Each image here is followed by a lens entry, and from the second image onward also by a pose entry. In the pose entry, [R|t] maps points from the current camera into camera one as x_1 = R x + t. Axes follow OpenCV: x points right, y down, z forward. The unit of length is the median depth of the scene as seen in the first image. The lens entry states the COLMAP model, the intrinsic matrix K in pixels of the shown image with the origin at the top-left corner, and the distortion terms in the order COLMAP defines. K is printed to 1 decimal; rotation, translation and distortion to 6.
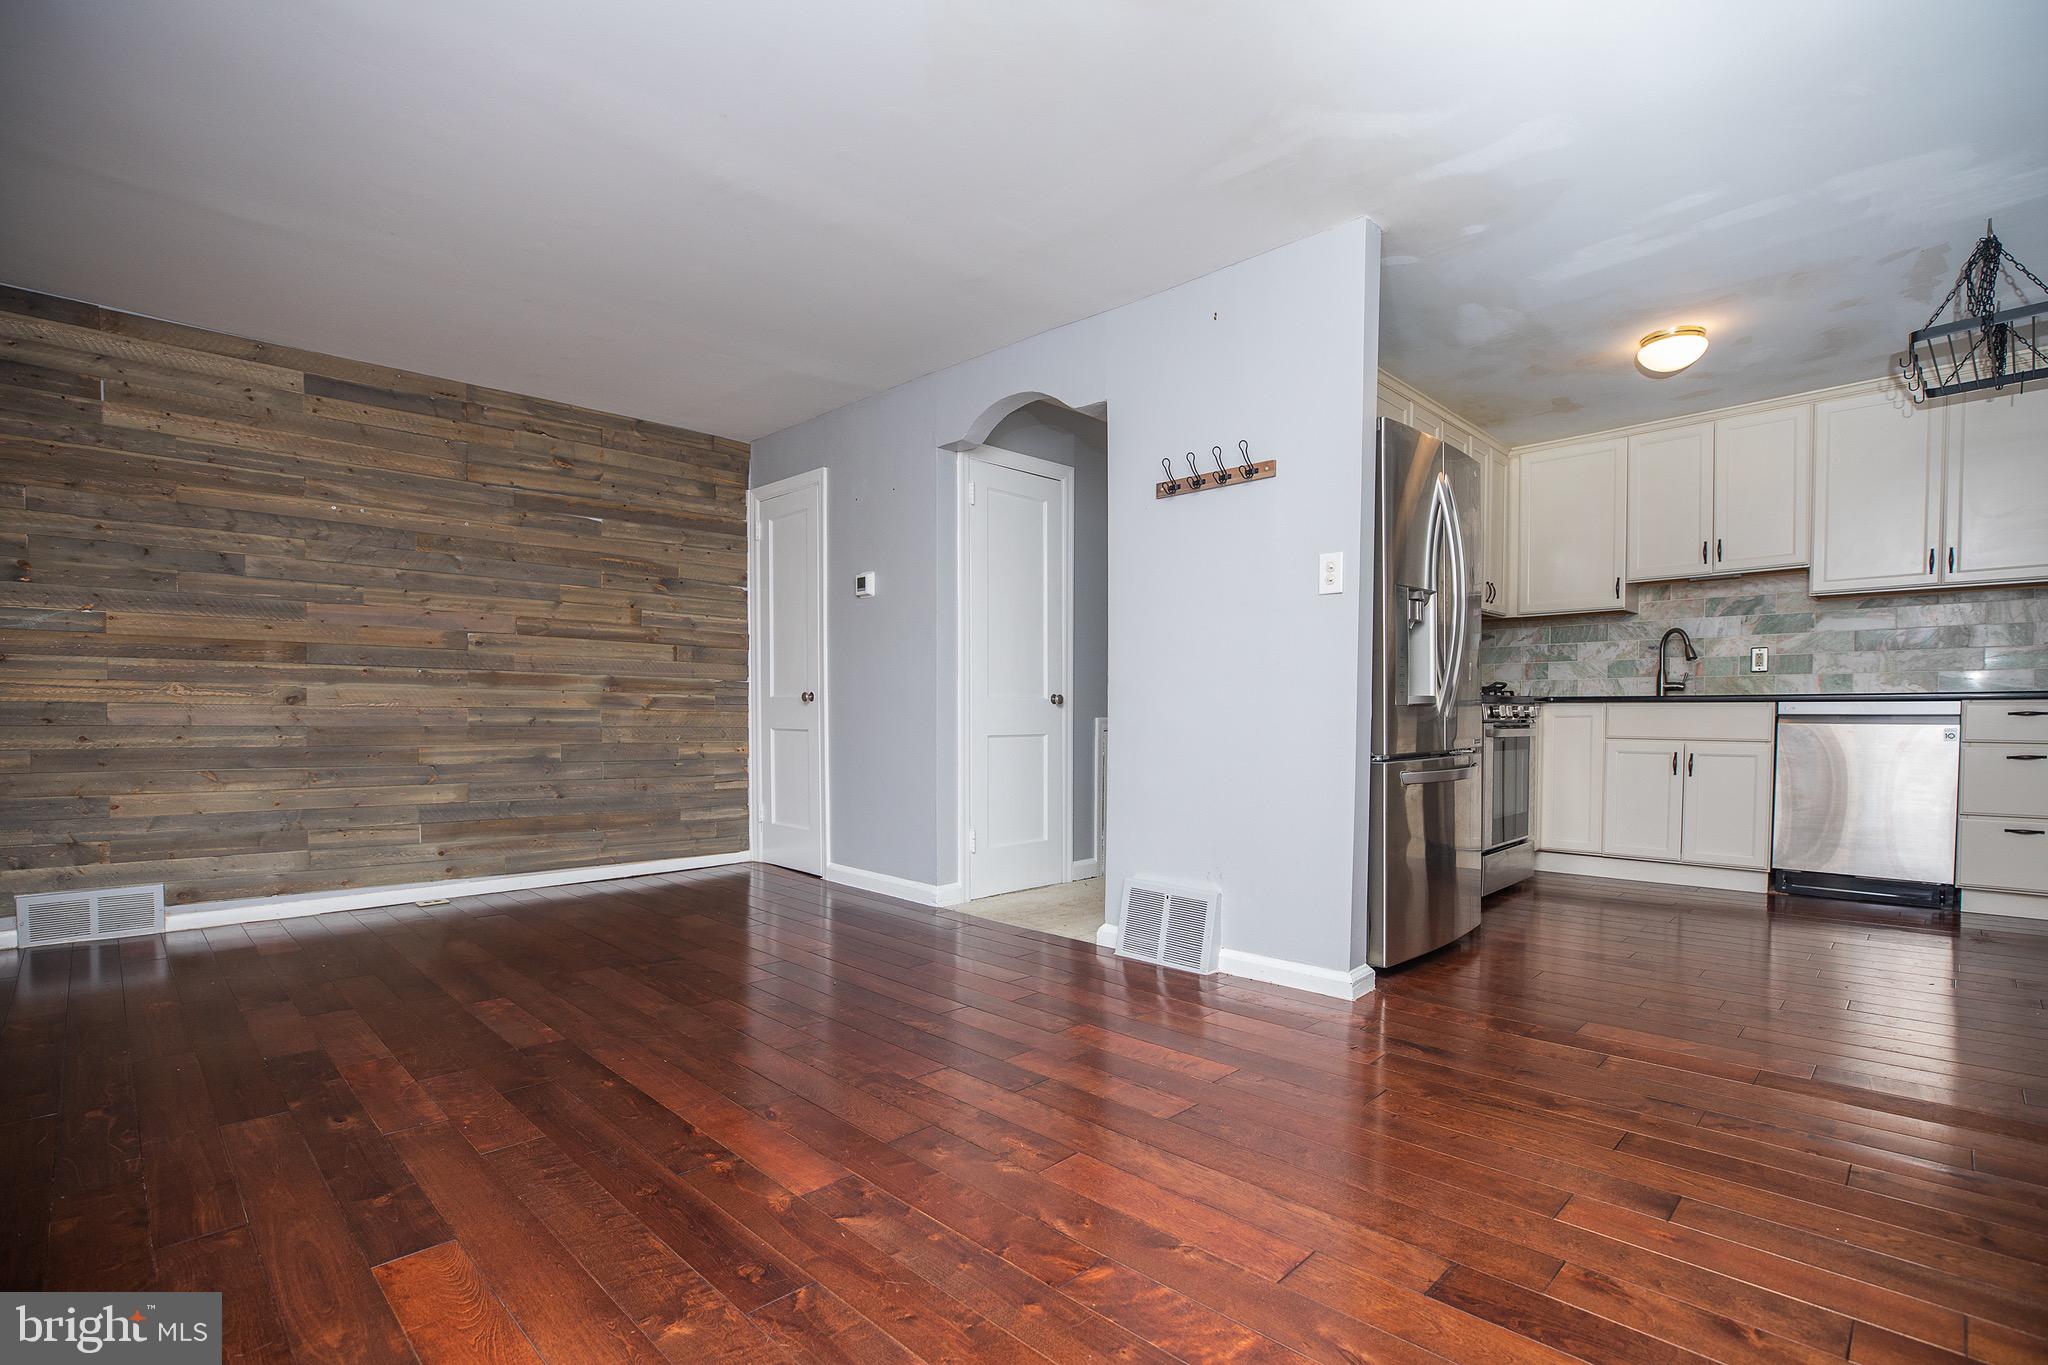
lens RADIAL K [[983.2, 0, 1019.9], [0, 983.2, 765.5], [0, 0, 1]] dist [-0.003491, 0.000331]
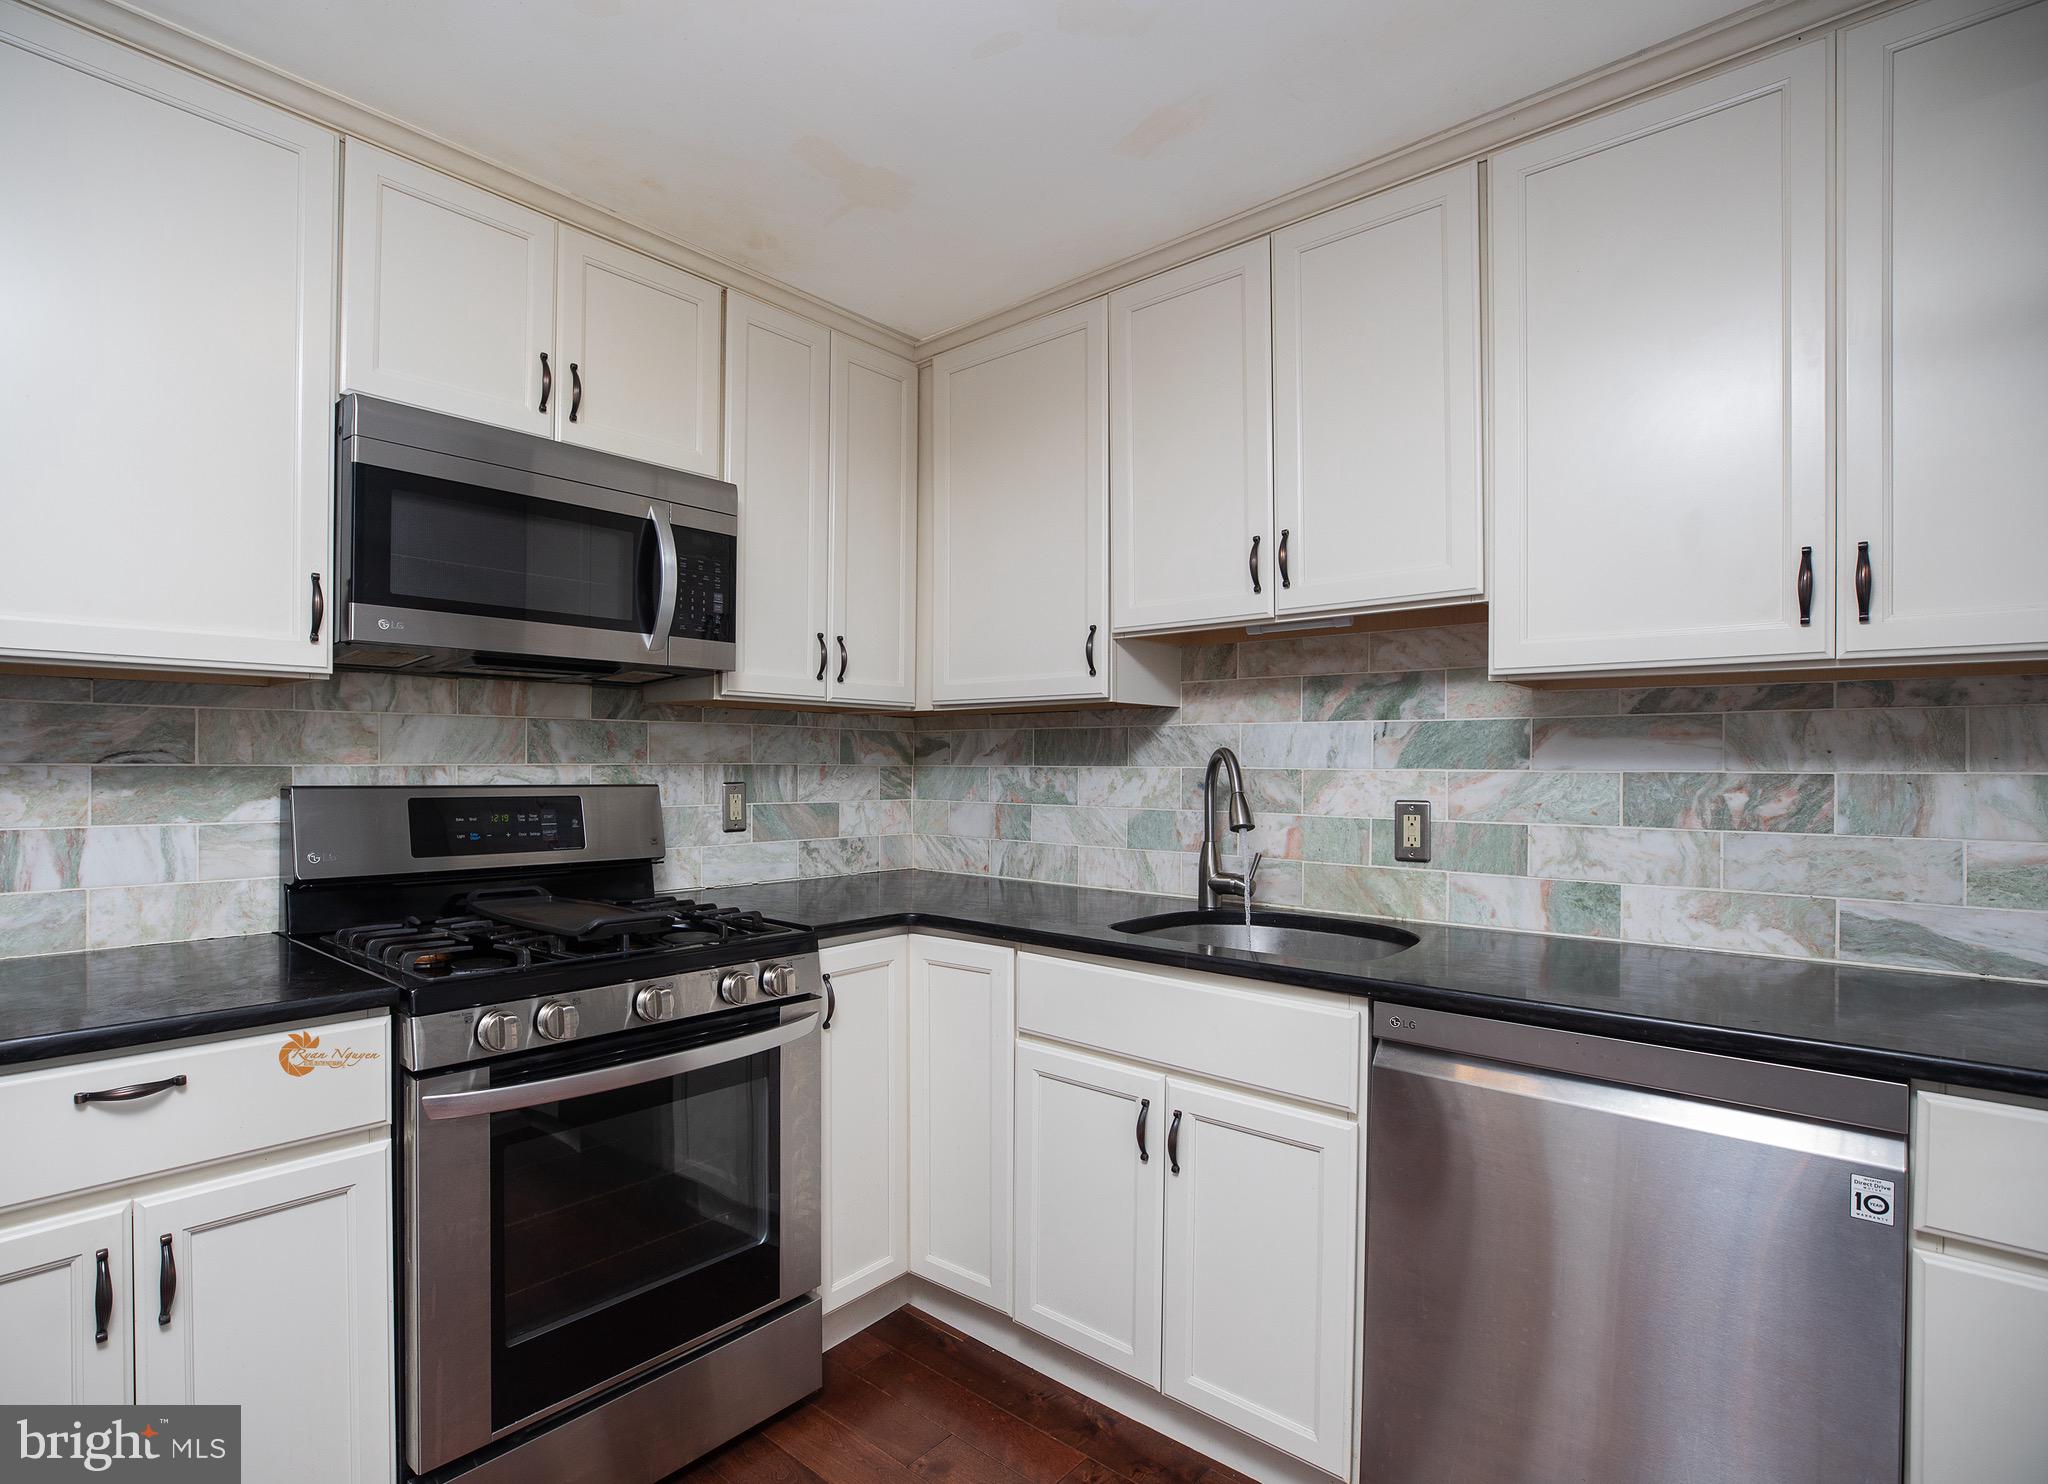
lens RADIAL K [[990.3, 0, 959.6], [0, 990.3, 775.0], [0, 0, 1]] dist [-0.046463, 0.017359]
pose [[0.999920, 0.009306, 0.008574, 0.582461], [-0.008979, 0.999260, -0.037403, -0.117922], [-0.008916, 0.037324, 0.999263, 0.616932]]
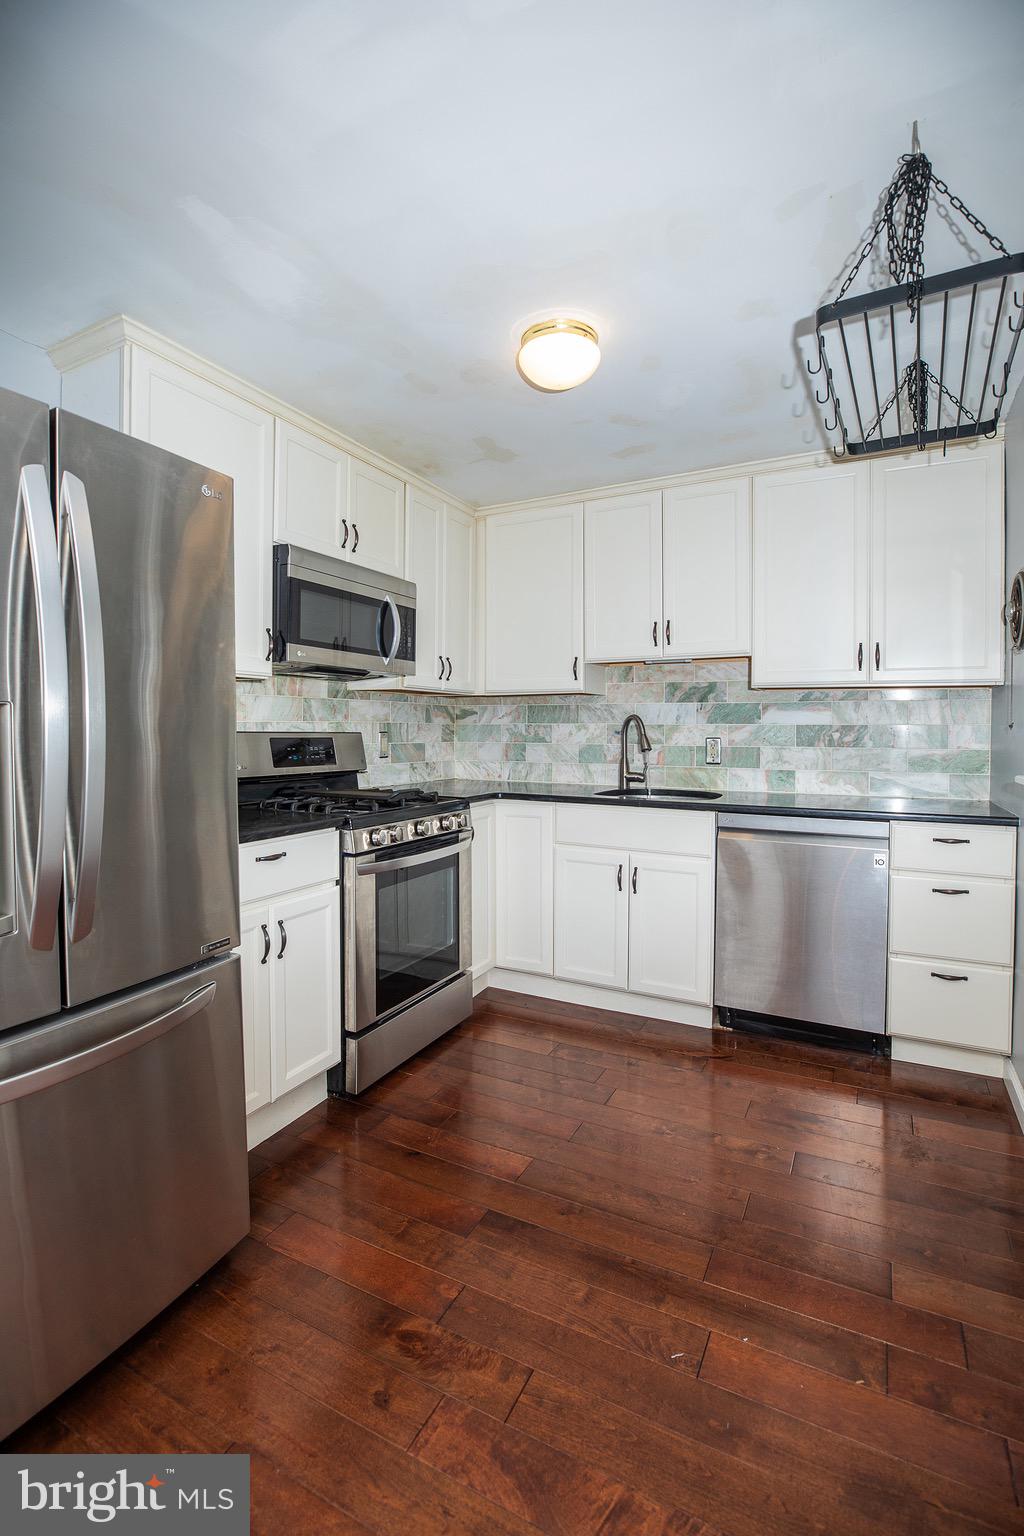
lens RADIAL K [[706.8, 0, 515.3], [0, 706.8, 746.6], [0, 0, 1]] dist [-0.046953, 0.010639]
pose [[0.960371, 0.001536, 0.278722, 0.399969], [0.005194, 0.999713, -0.023405, -0.100576], [-0.278678, 0.023925, 0.960087, 0.424432]]
